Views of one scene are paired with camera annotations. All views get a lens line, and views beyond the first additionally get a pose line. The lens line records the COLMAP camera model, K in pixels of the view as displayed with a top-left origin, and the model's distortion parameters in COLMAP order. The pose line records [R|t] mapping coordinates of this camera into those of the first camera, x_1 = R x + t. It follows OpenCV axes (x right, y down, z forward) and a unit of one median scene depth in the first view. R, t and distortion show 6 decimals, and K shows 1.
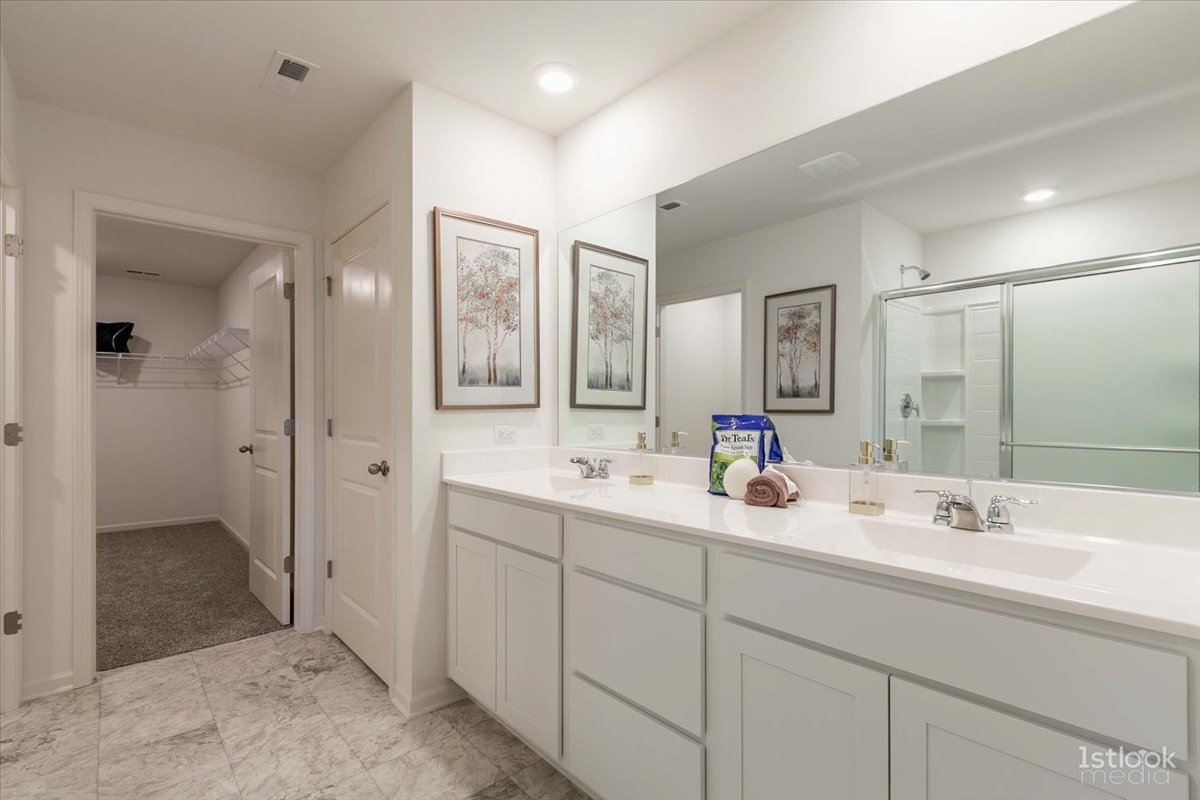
lens RADIAL K [[560.2, 0, 599.0], [0, 560.2, 407.6], [0, 0, 1]] dist [-0.001088, -0.000077]
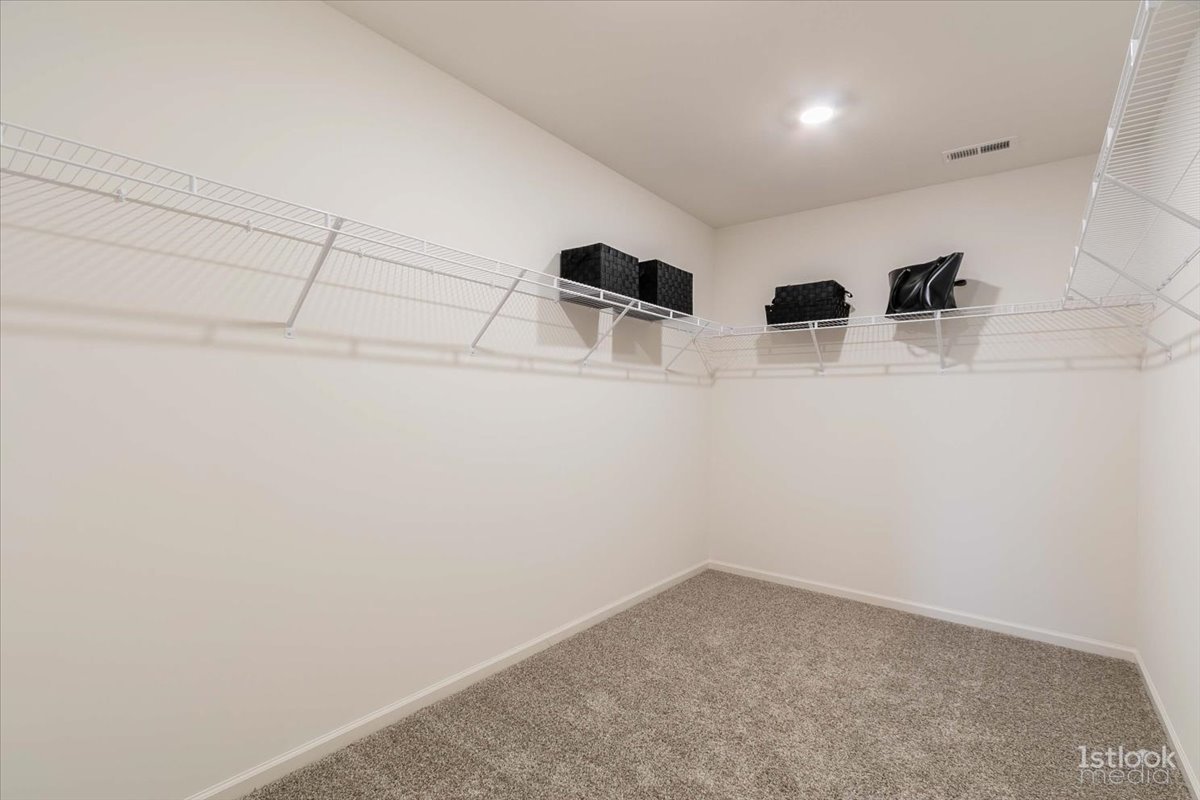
lens RADIAL K [[547.3, 0, 601.6], [0, 547.3, 408.7], [0, 0, 1]] dist [0.015699, -0.000018]
pose [[0.179369, 0.015972, -0.983652, -0.355966], [-0.013741, 0.999811, 0.013729, -0.001693], [0.983686, 0.011054, 0.179555, 0.547241]]
